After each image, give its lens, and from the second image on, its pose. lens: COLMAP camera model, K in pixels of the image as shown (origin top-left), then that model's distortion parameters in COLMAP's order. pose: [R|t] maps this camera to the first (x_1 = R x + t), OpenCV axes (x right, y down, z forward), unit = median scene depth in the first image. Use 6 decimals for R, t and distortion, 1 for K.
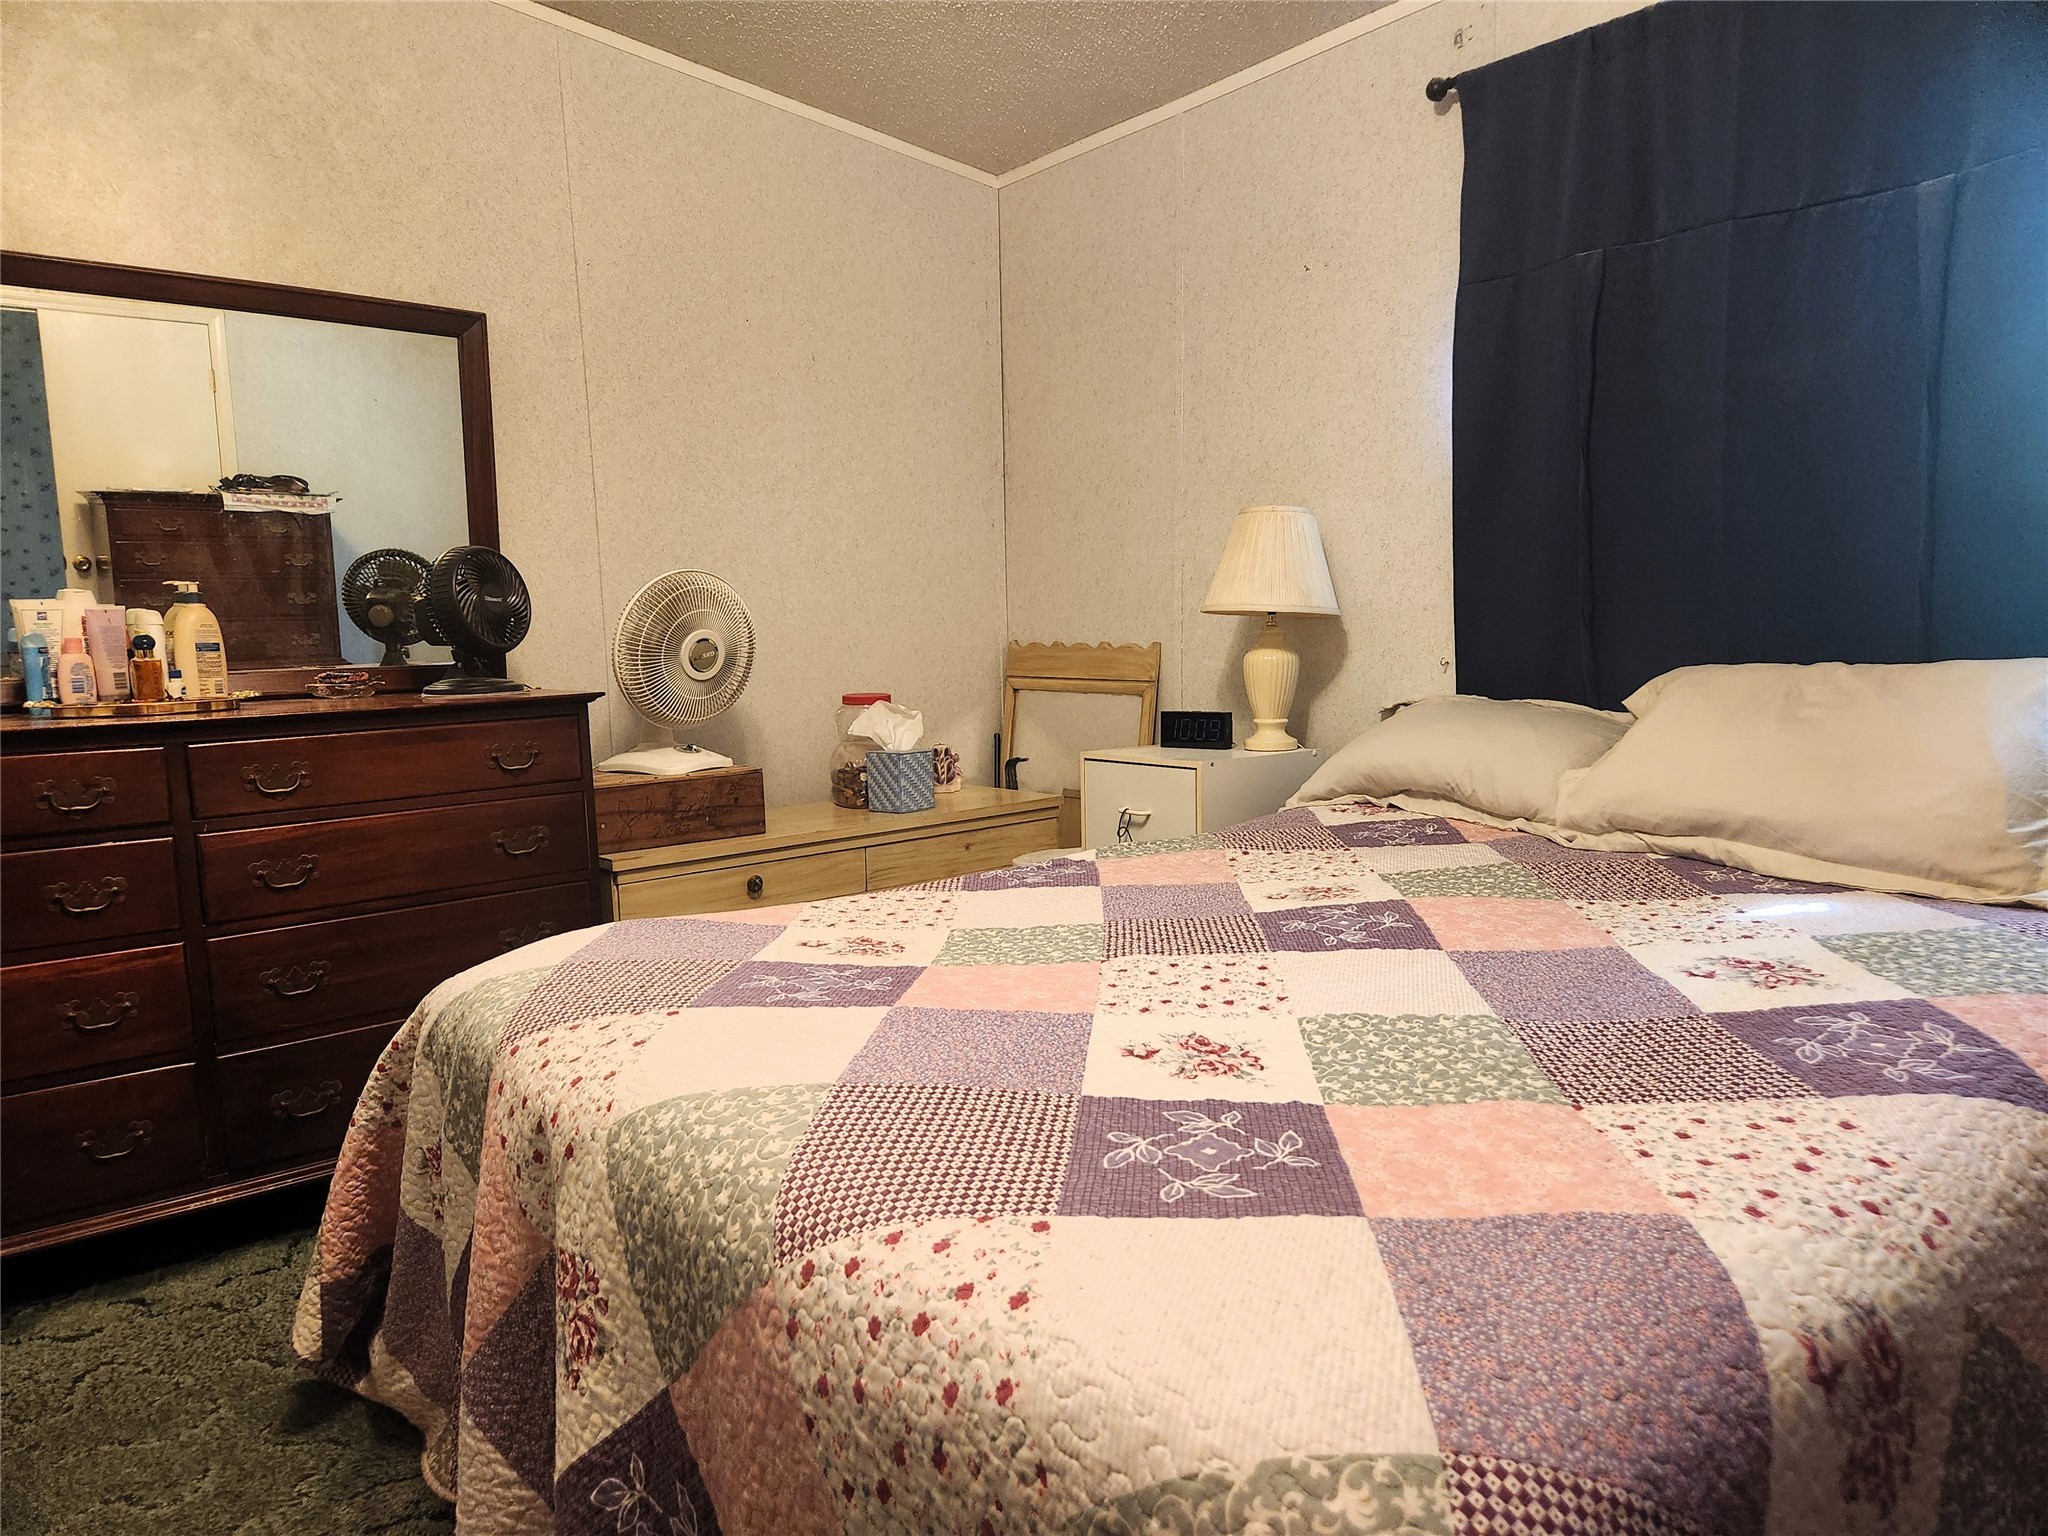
lens RADIAL K [[1533.5, 0, 1024.0], [0, 1533.5, 768.0], [0, 0, 1]] dist [0.082795, -0.084203]
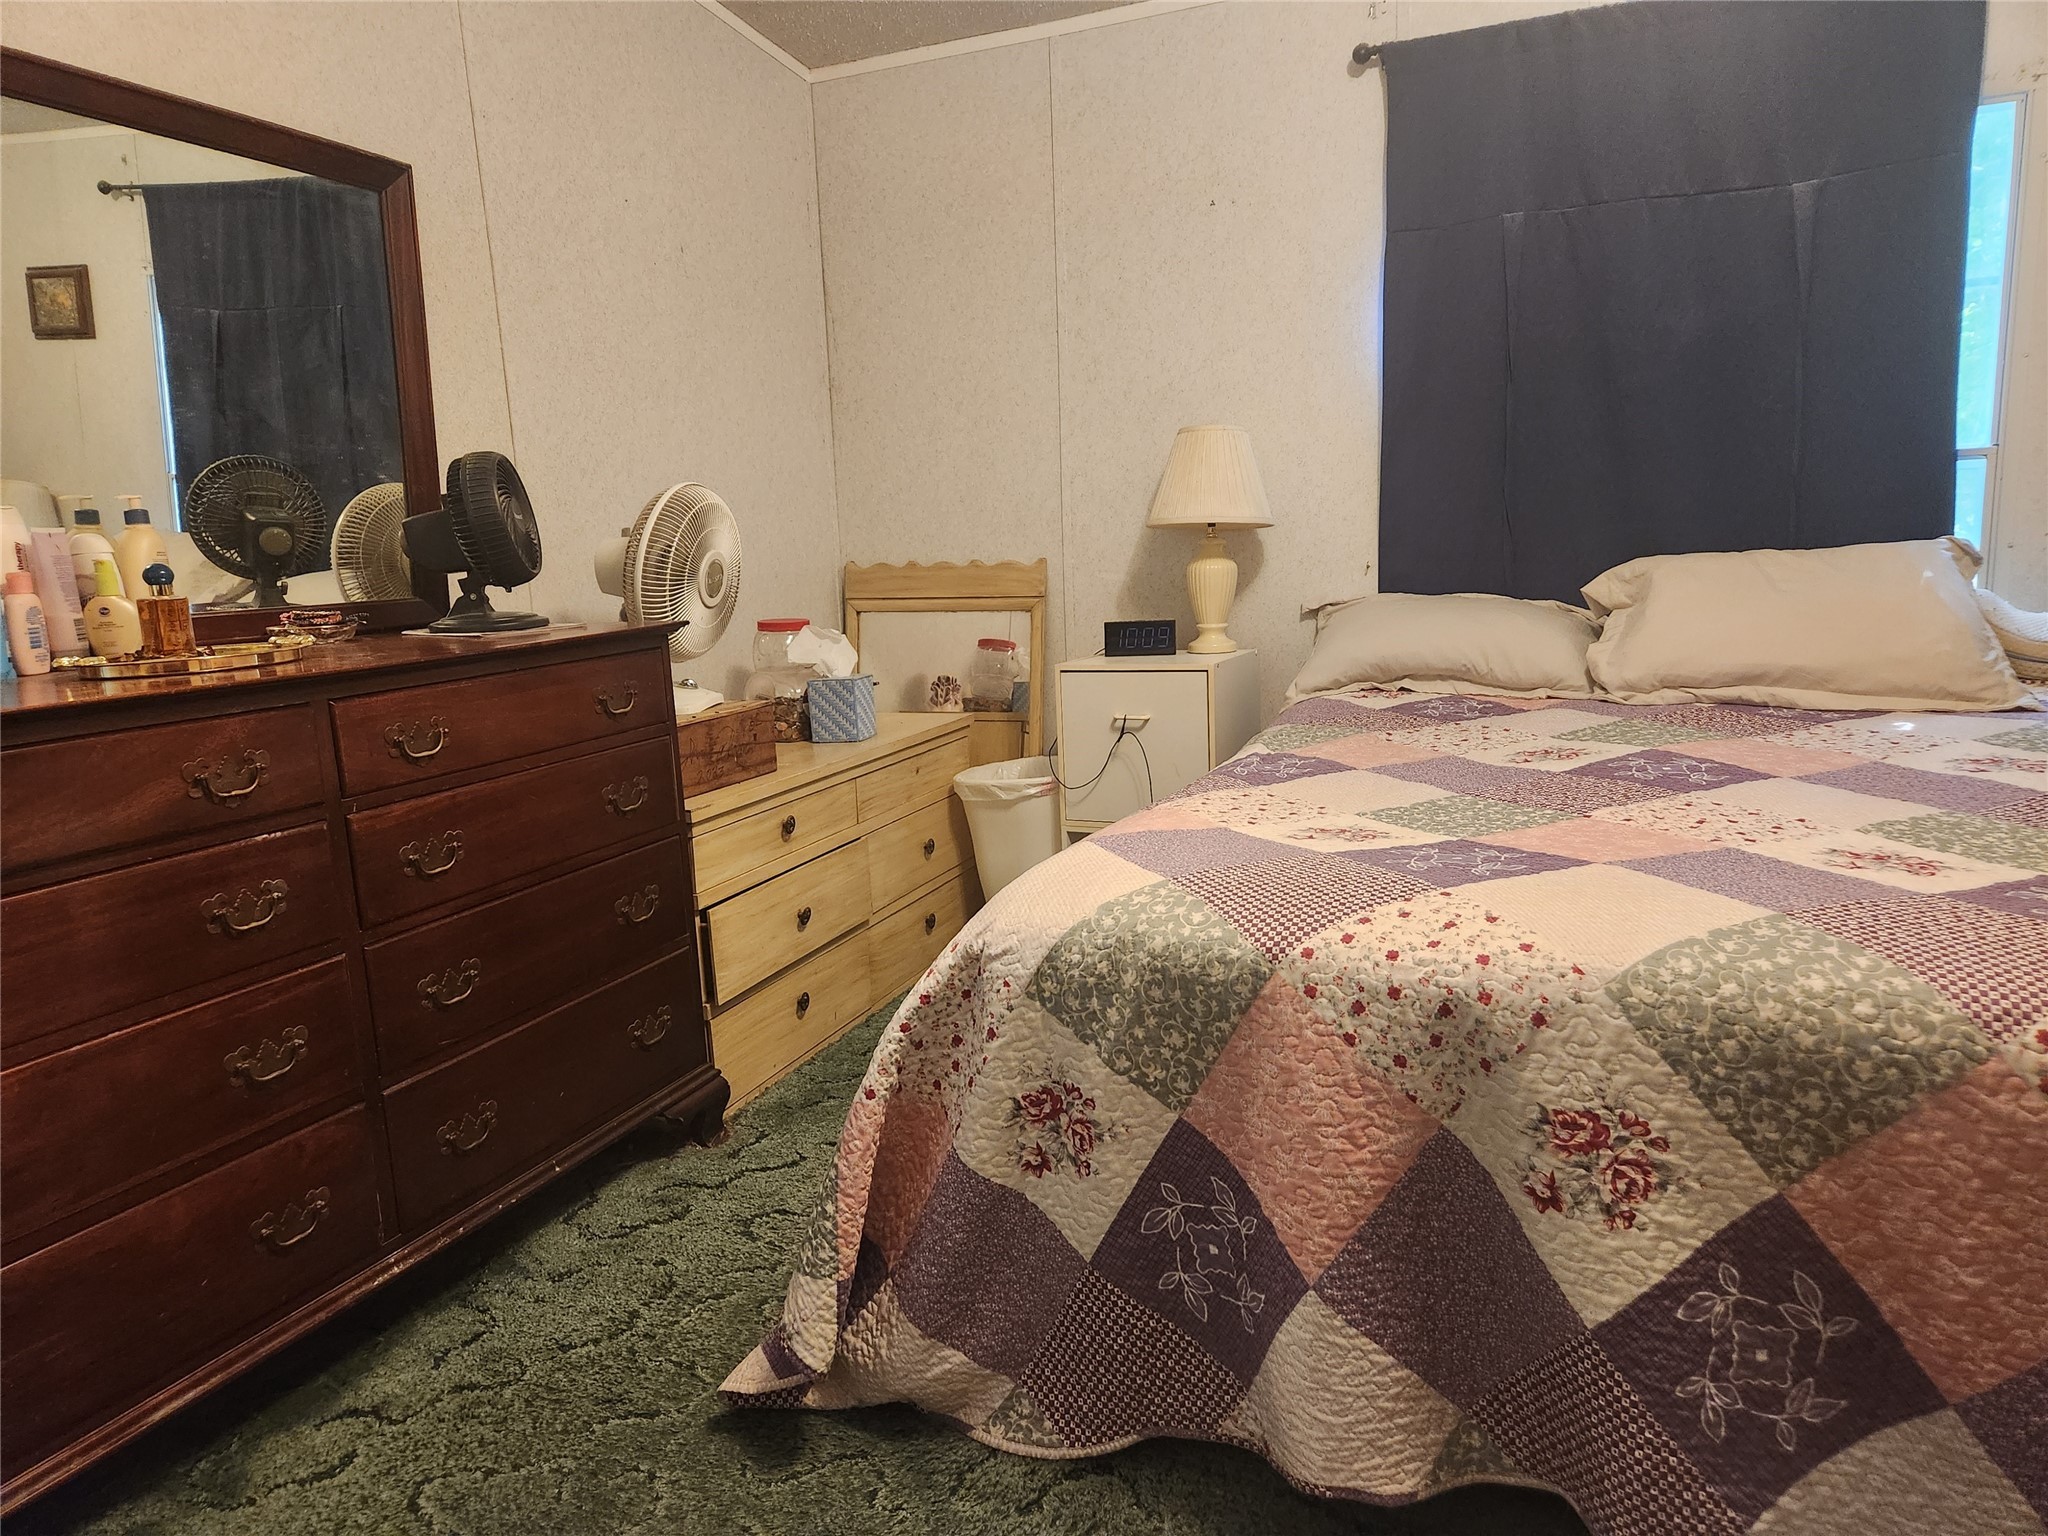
lens RADIAL K [[1533.5, 0, 1024.0], [0, 1533.5, 768.0], [0, 0, 1]] dist [0.082795, -0.084203]
pose [[0.864399, -0.088974, 0.494872, -0.636627], [0.069246, 0.995906, 0.058102, -0.003542], [-0.498015, -0.015955, 0.867021, 0.158131]]
